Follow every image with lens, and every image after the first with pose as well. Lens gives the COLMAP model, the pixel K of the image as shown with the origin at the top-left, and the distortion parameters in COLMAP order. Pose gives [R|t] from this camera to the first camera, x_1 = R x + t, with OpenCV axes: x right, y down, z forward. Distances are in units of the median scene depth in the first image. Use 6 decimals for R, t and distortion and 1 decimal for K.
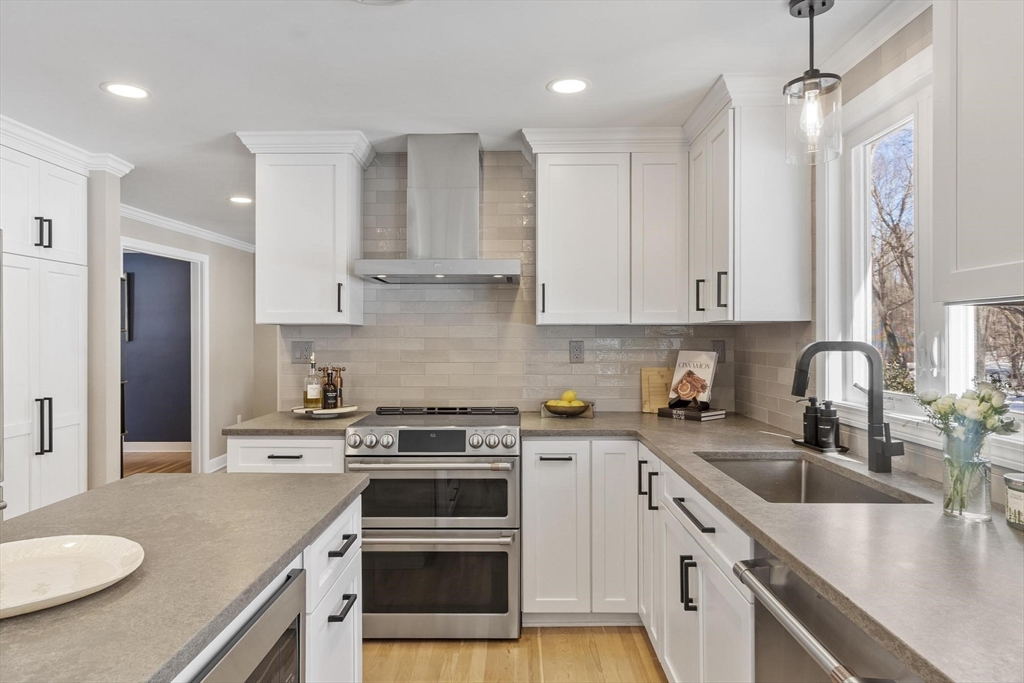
lens RADIAL K [[632.5, 0, 509.2], [0, 632.5, 342.5], [0, 0, 1]] dist [0.045833, 0.000455]
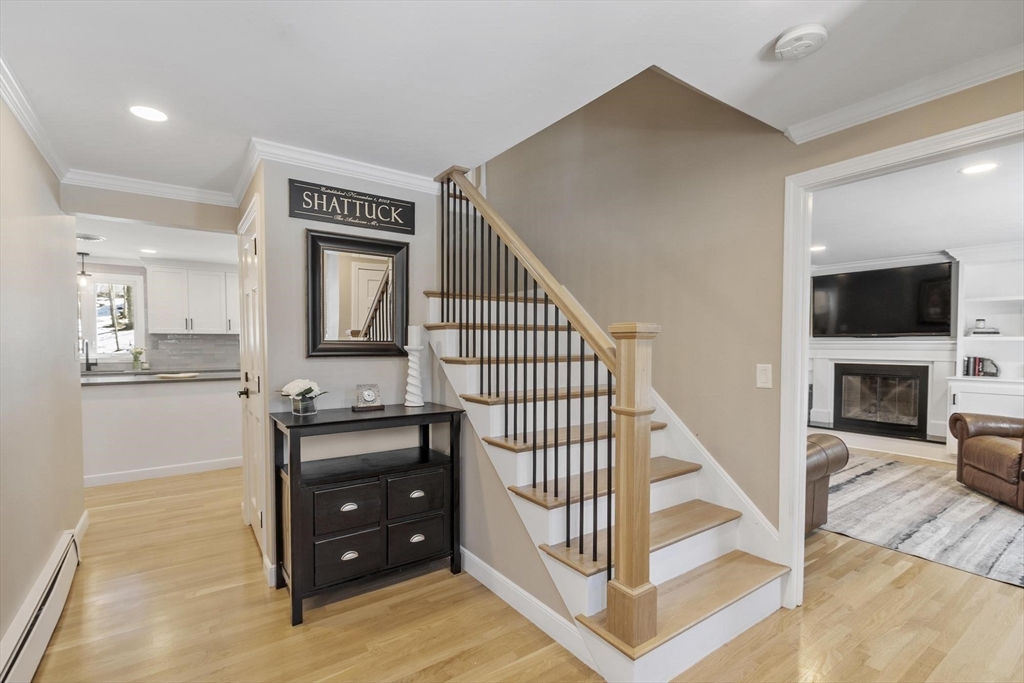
lens RADIAL K [[468.1, 0, 508.2], [0, 468.1, 357.6], [0, 0, 1]] dist [-0.000569, -0.000088]
pose [[-0.588864, -0.023358, 0.807894, -2.096549], [0.006076, 0.999426, 0.033324, 0.018673], [-0.808209, 0.024532, -0.588385, 0.356333]]
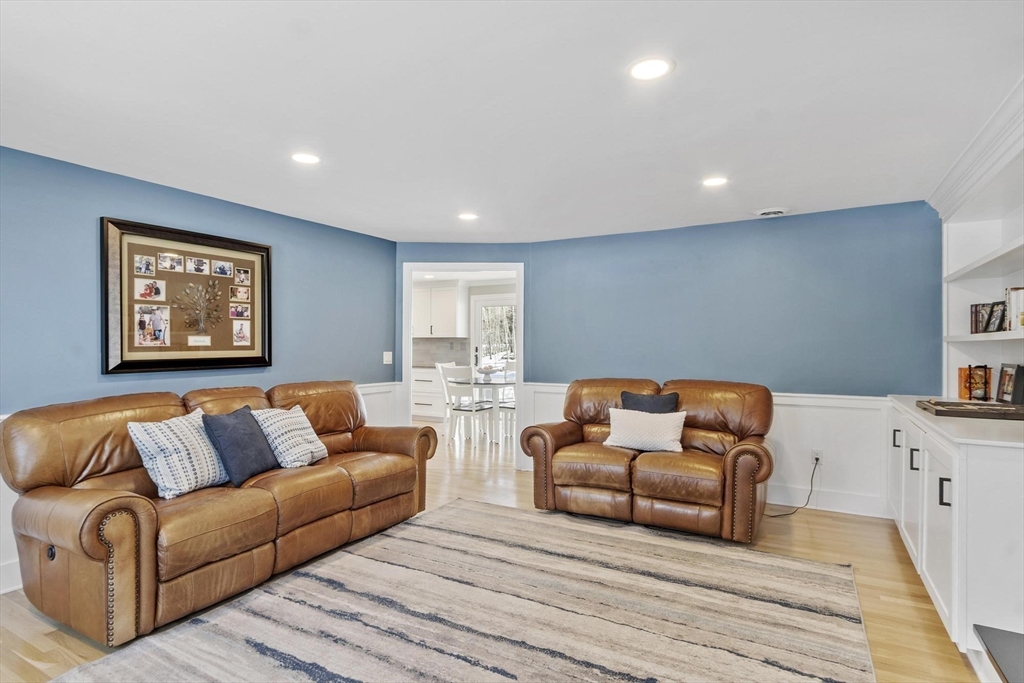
lens RADIAL K [[529.8, 0, 512.0], [0, 529.8, 344.2], [0, 0, 1]] dist [0.001008, 0.000283]
pose [[0.470887, 0.005759, 0.882175, -2.047663], [0.001938, 0.999970, -0.007563, 0.034722], [-0.882191, 0.005271, 0.470862, -1.583817]]
